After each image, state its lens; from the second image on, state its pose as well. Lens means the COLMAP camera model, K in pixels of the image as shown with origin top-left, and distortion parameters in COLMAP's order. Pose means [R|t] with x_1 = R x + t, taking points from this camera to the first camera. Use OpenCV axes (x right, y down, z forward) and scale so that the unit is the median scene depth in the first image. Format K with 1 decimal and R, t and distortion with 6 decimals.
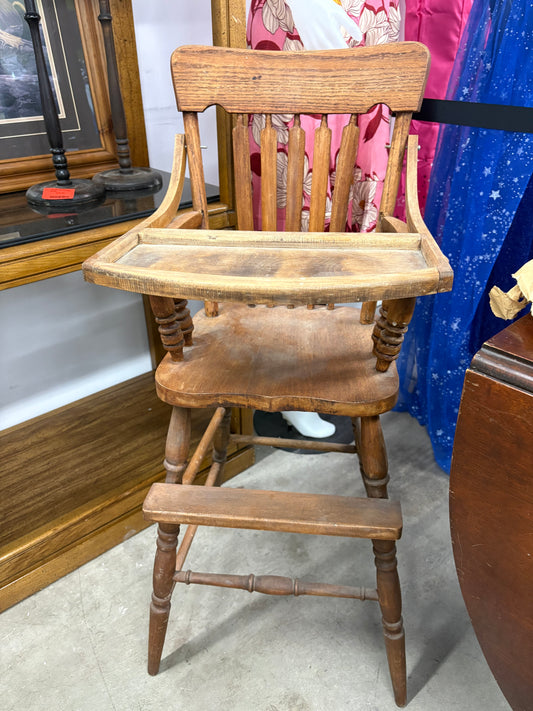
lens RADIAL K [[527.5, 0, 274.1], [0, 527.5, 356.0], [0, 0, 1]] dist [0.049892, -0.060804]
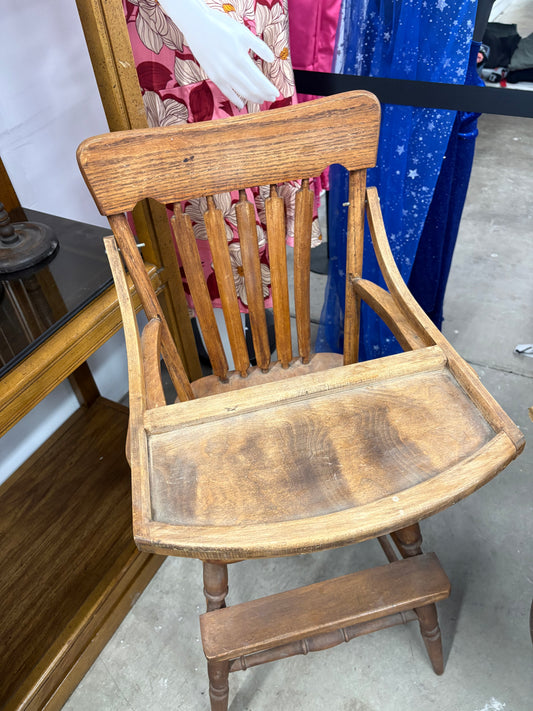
lens RADIAL K [[527.5, 0, 274.1], [0, 527.5, 356.0], [0, 0, 1]] dist [0.049892, -0.060804]
pose [[0.939109, -0.278457, 0.201336, -0.139555], [0.230740, 0.945199, 0.230991, -0.342578], [-0.254624, -0.170469, 0.951896, 0.106477]]
